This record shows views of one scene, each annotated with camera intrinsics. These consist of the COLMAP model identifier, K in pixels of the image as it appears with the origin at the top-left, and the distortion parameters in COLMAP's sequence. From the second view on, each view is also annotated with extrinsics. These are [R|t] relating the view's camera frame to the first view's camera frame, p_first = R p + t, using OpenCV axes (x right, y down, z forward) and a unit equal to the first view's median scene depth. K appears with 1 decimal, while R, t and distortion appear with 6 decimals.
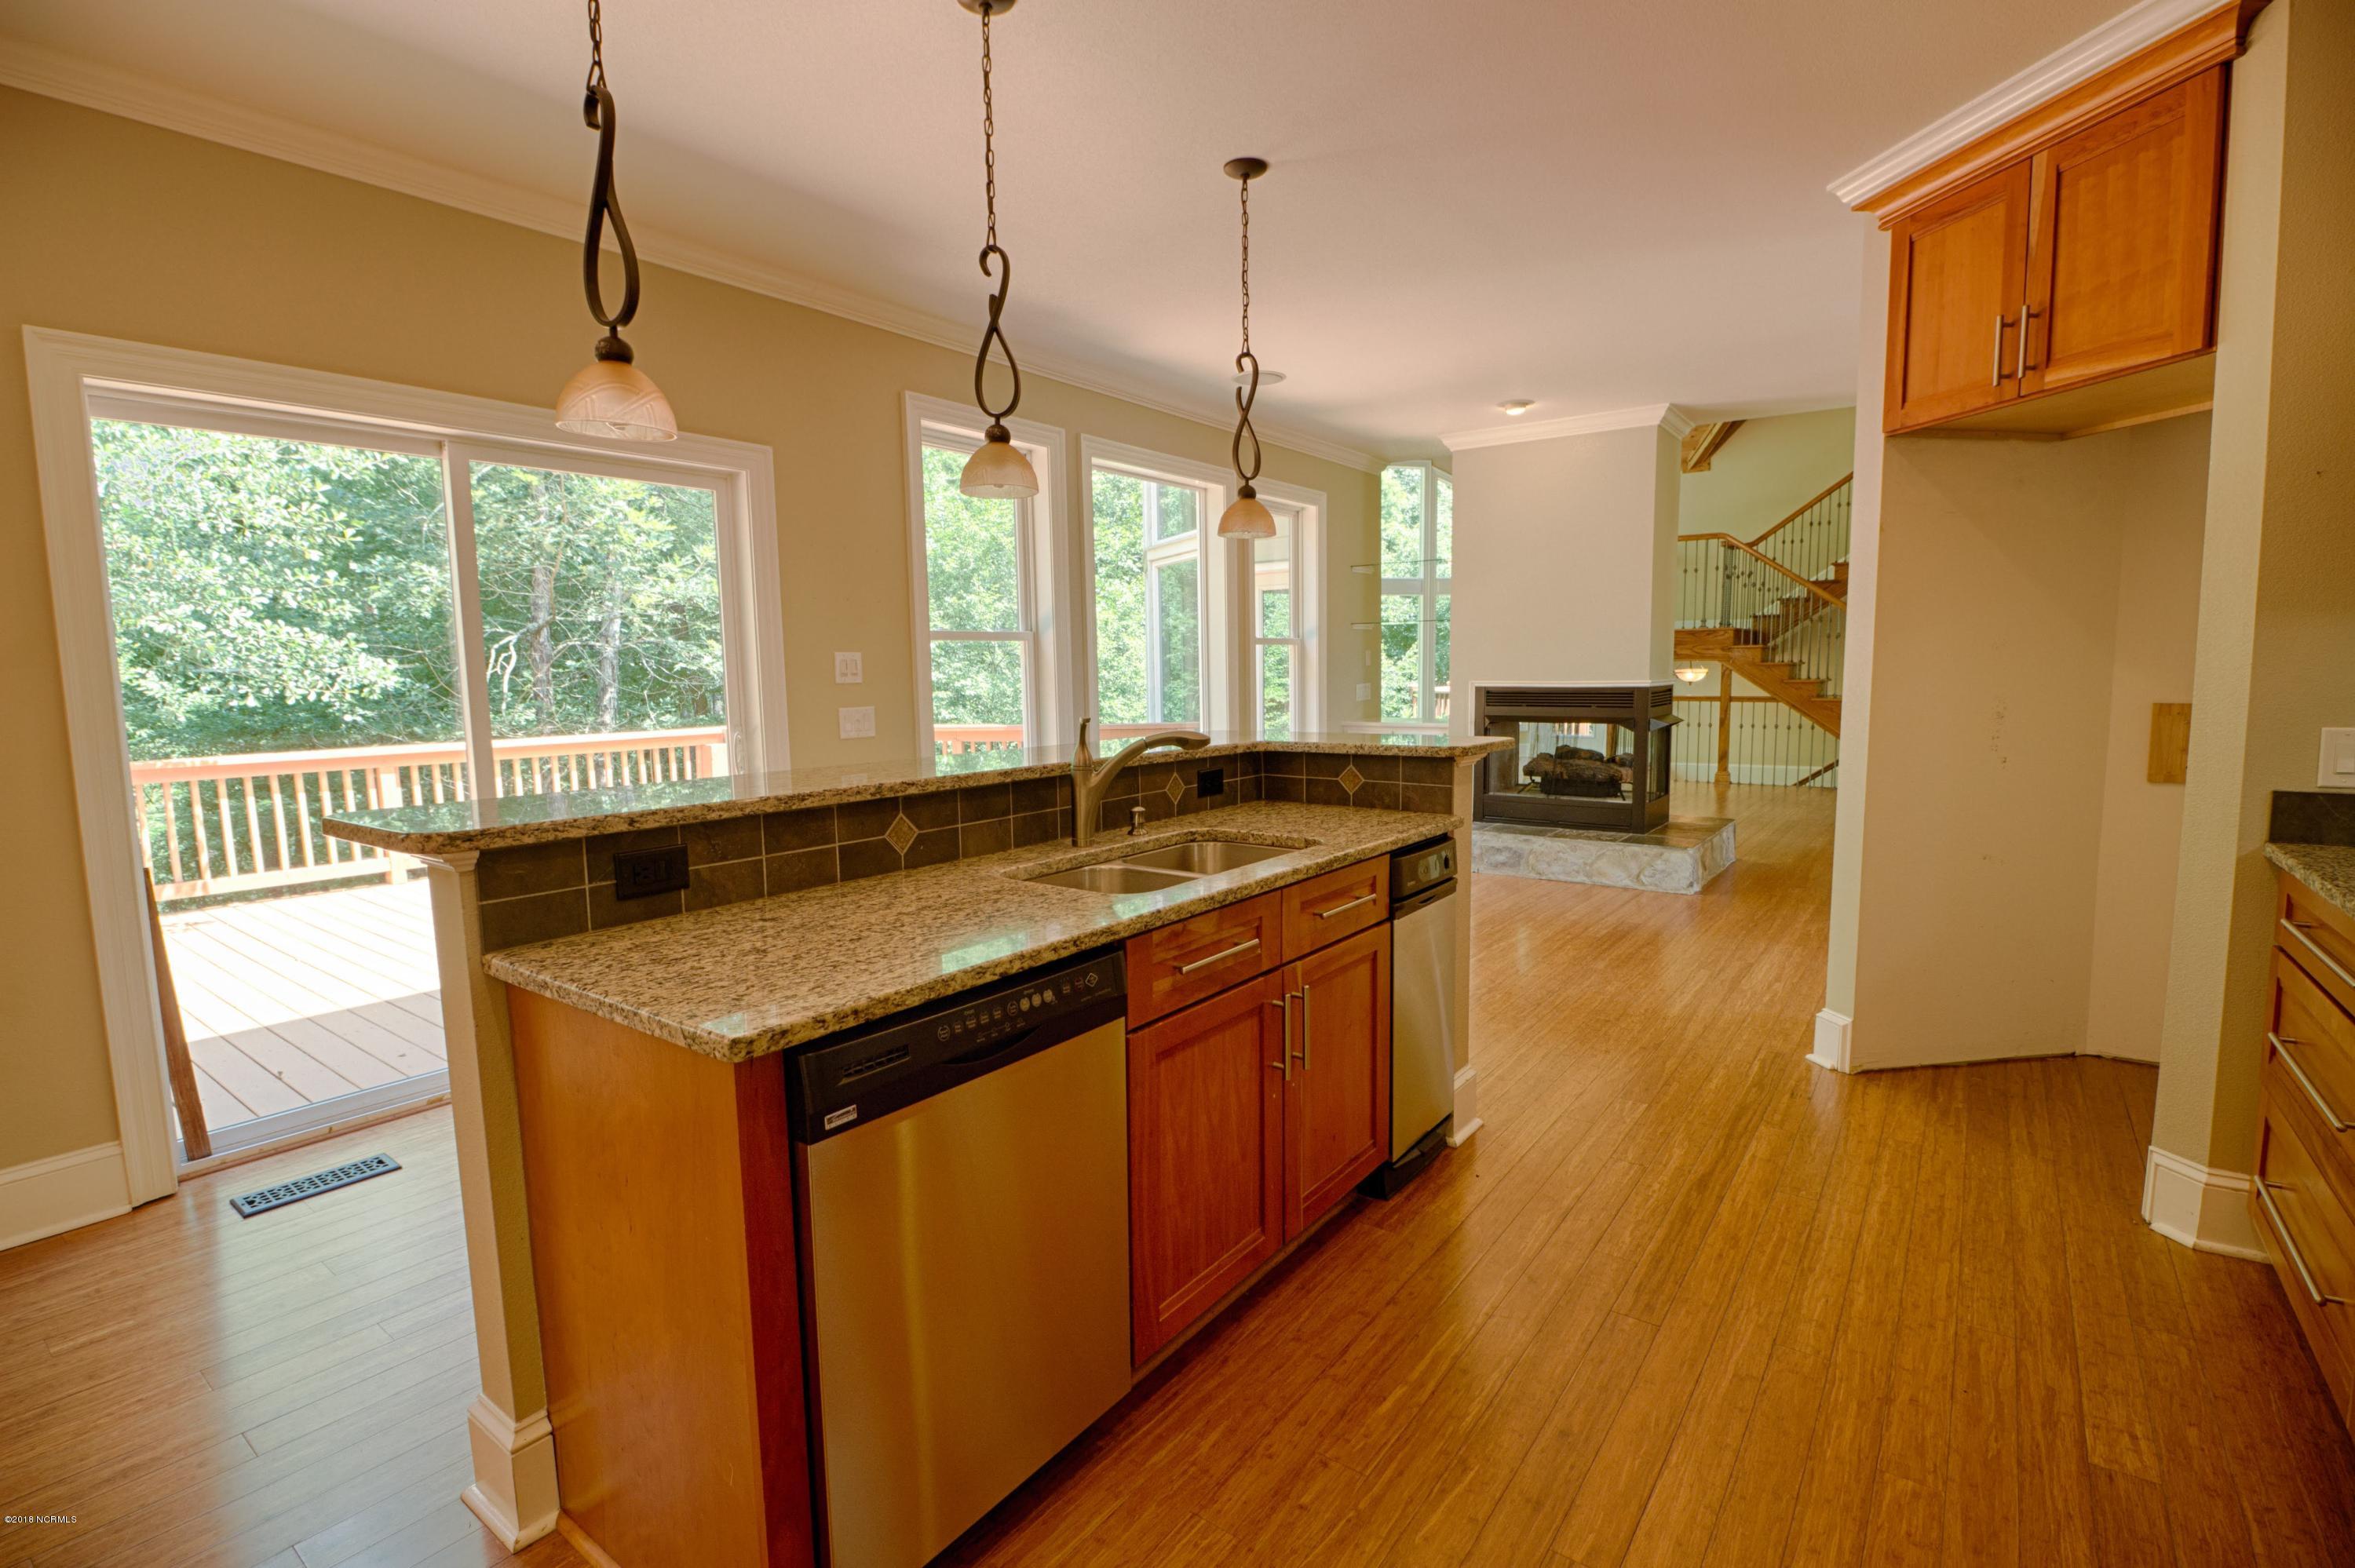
lens RADIAL K [[1085.3, 0, 1184.6], [0, 1085.3, 787.4], [0, 0, 1]] dist [0.000511, -0.014708]
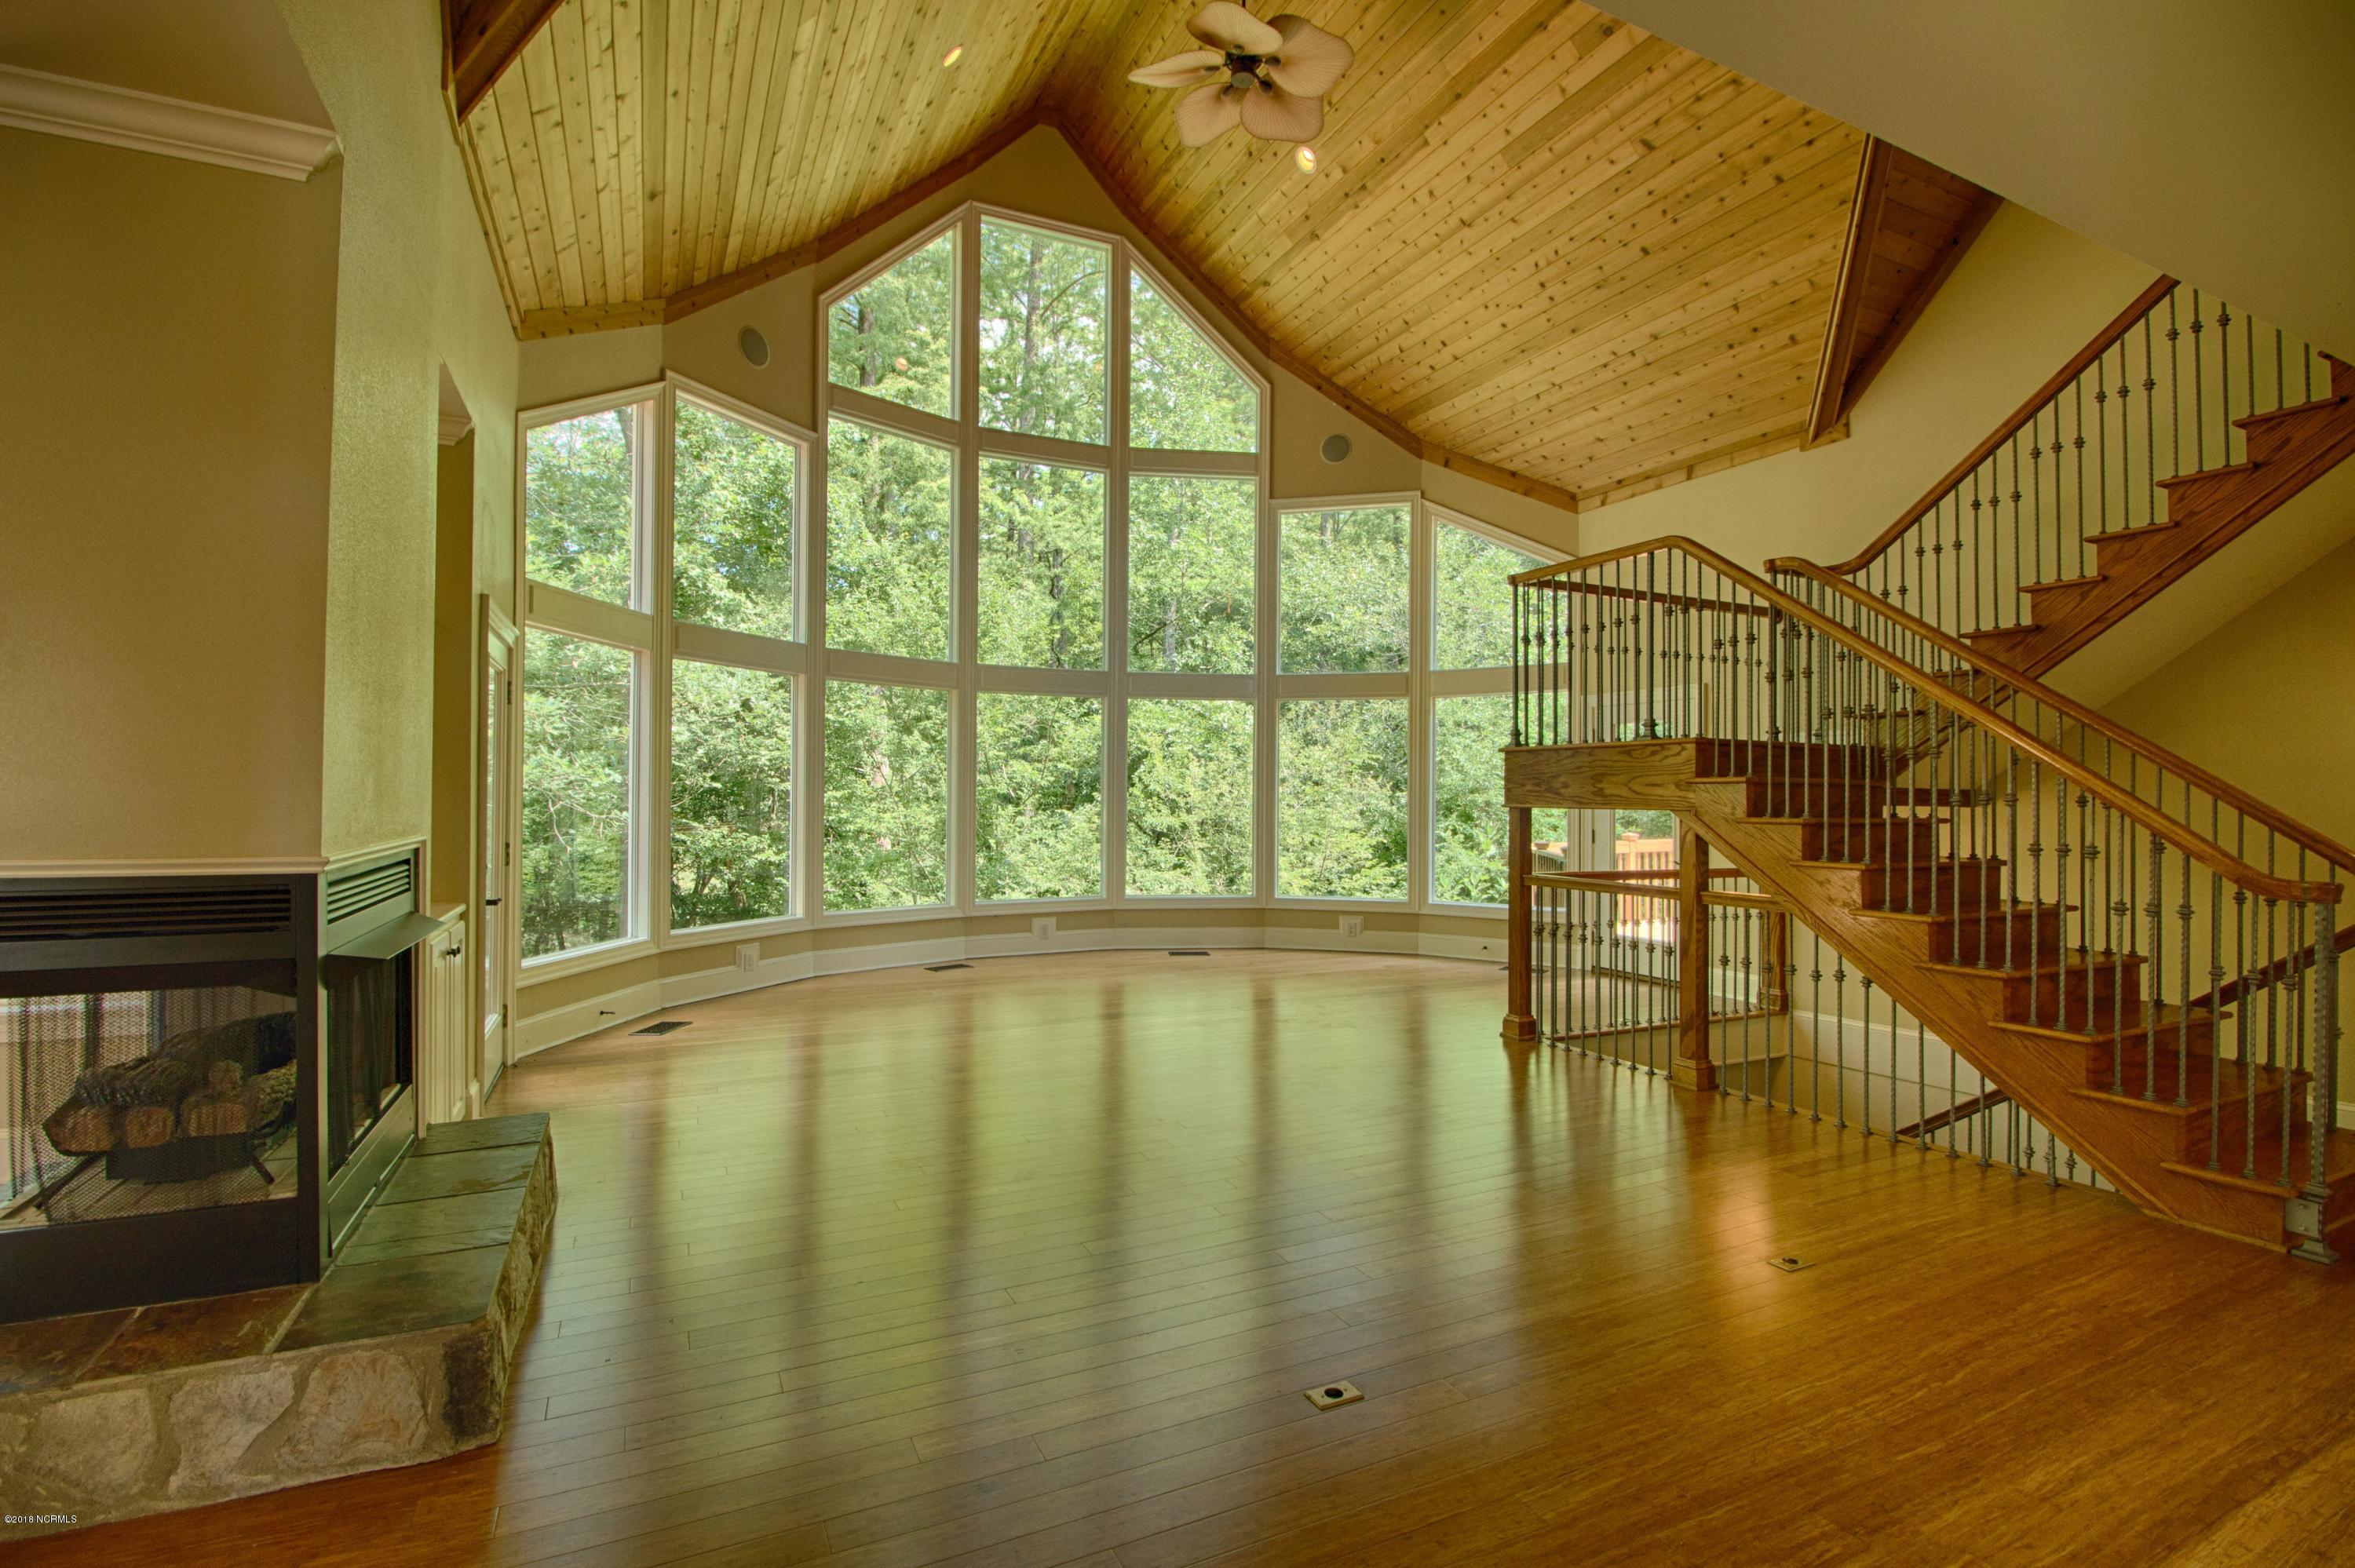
lens RADIAL K [[1085.3, 0, 1184.6], [0, 1085.3, 787.4], [0, 0, 1]] dist [0.000511, -0.014708]
pose [[0.890021, 0.011784, -0.455767, 0.502196], [-0.066078, 0.992445, -0.103377, -0.064347], [0.451106, 0.122124, 0.884075, 0.489332]]
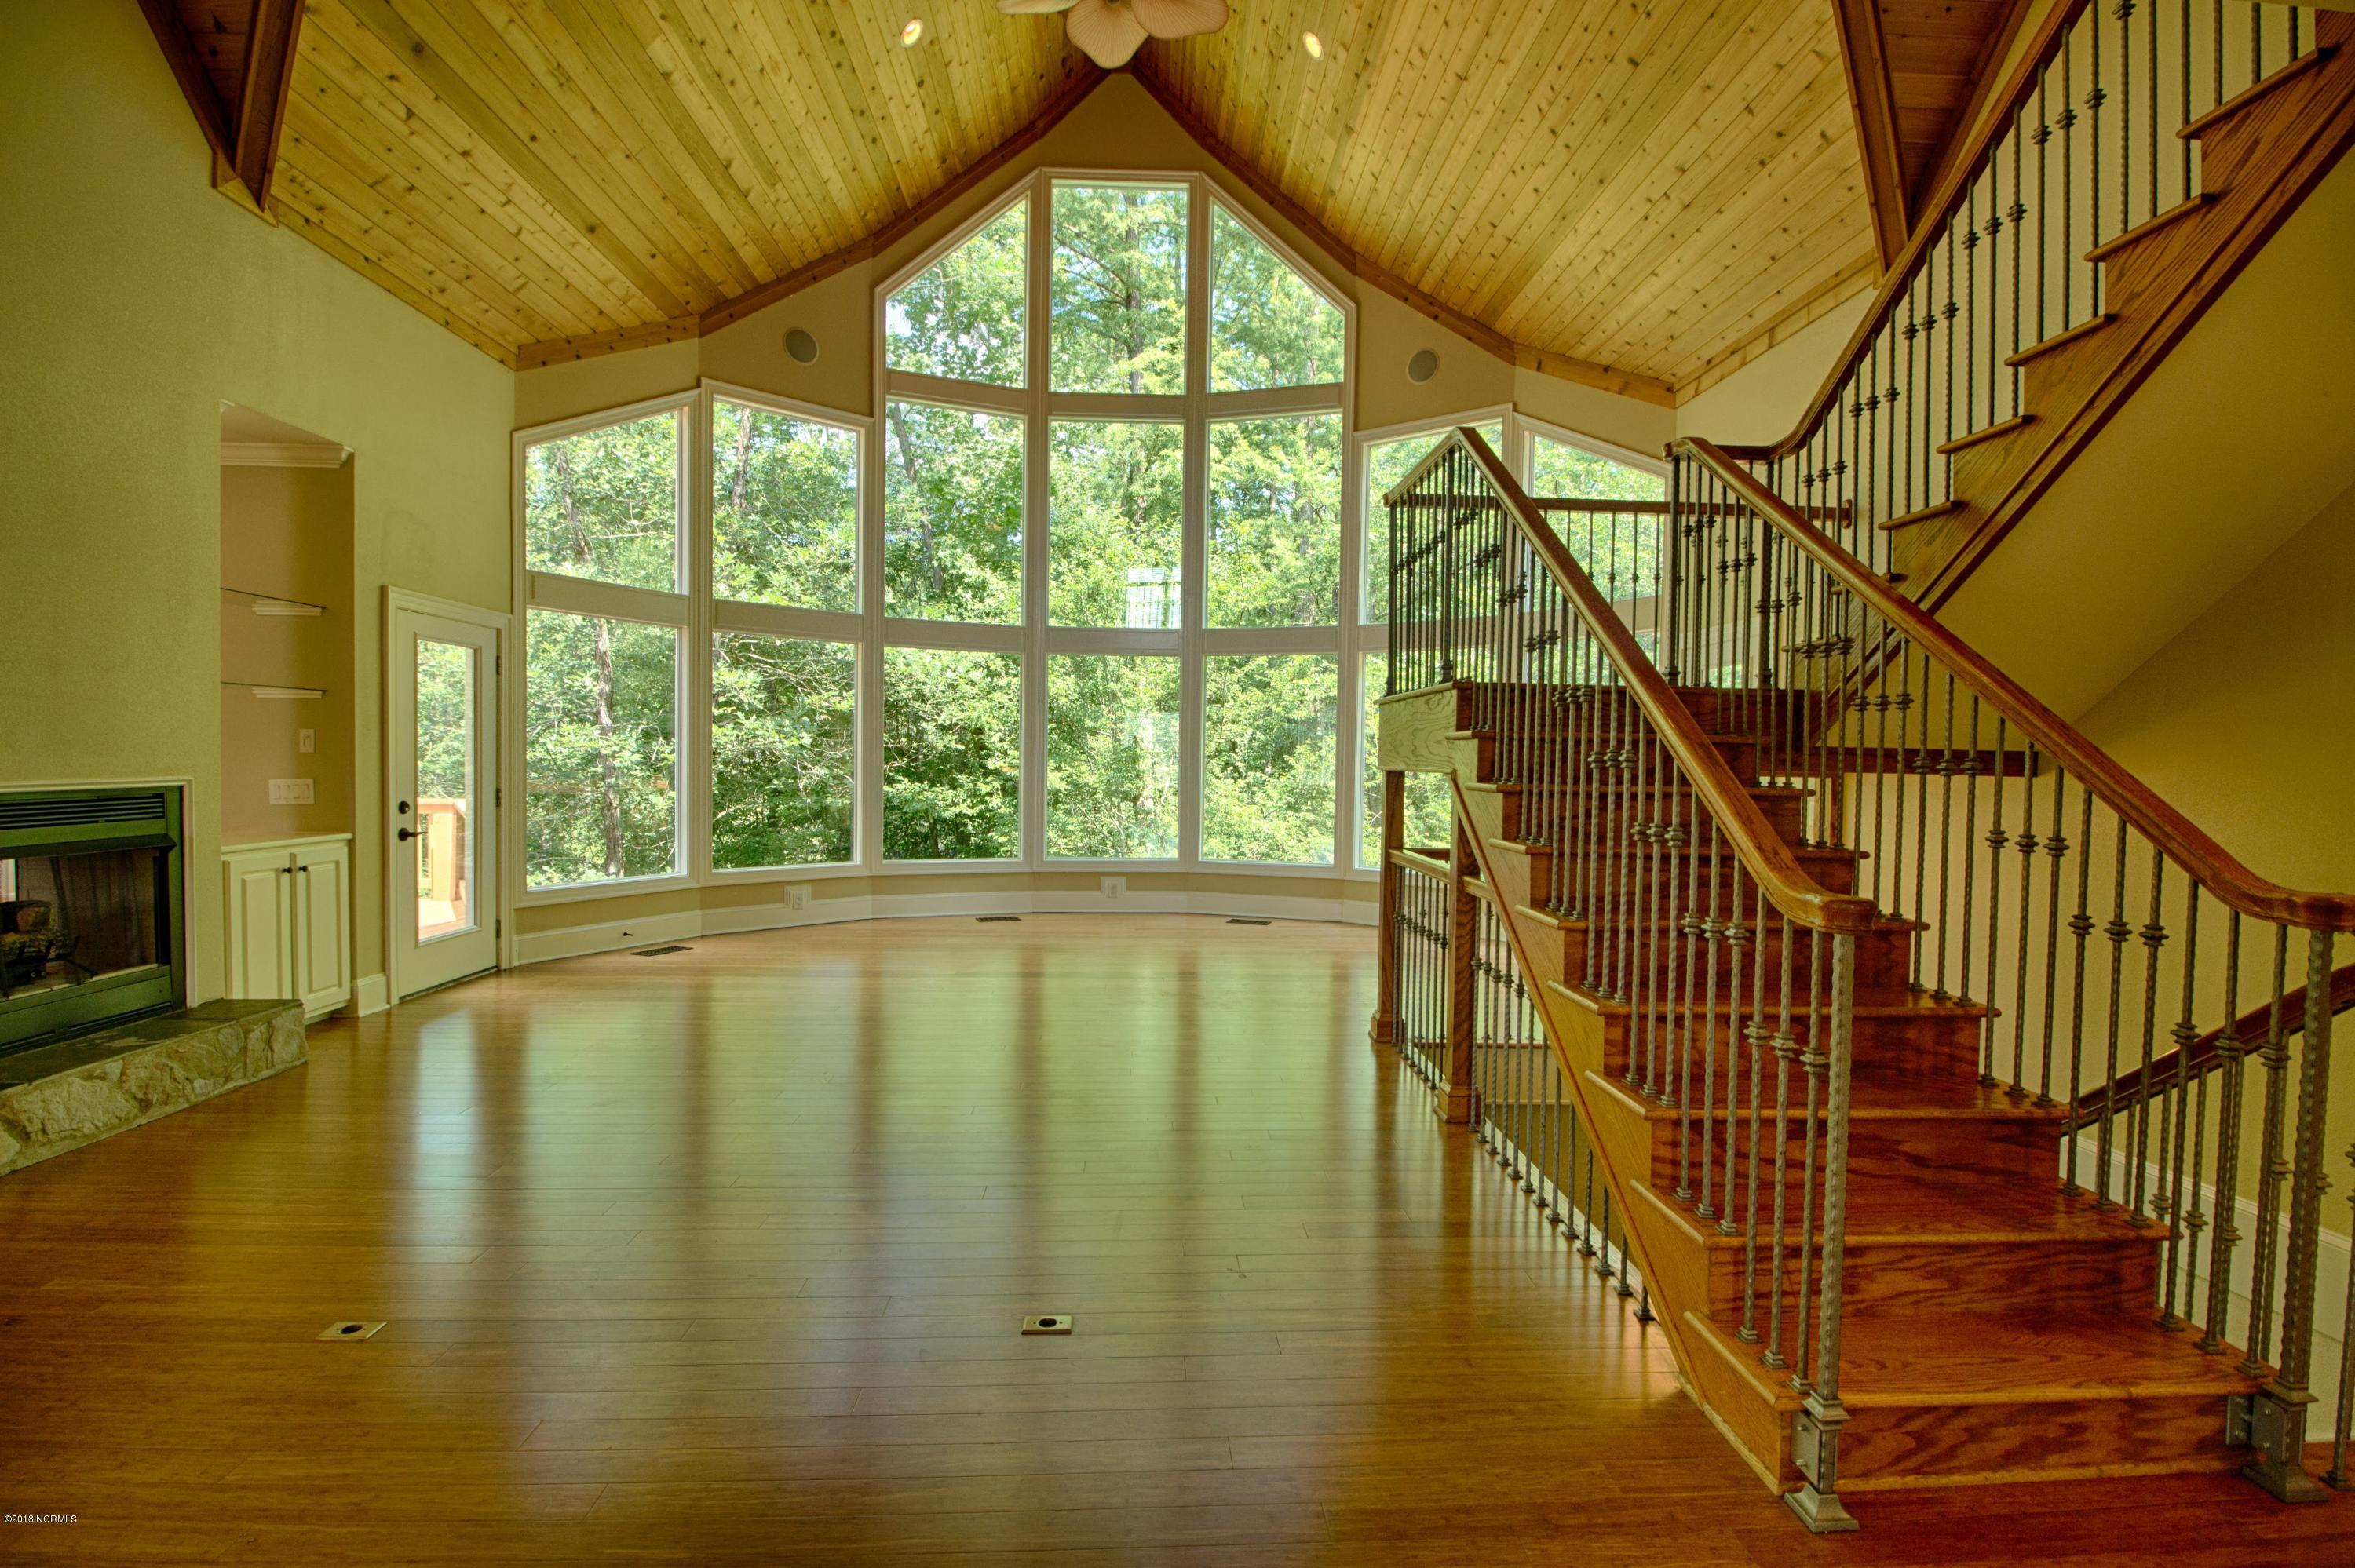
lens RADIAL K [[1085.3, 0, 1184.6], [0, 1085.3, 787.4], [0, 0, 1]] dist [0.000511, -0.014708]
pose [[0.640598, 0.039676, -0.766850, 0.695676], [-0.105058, 0.993802, -0.036343, -0.087196], [0.760655, 0.103845, 0.640796, 0.679034]]
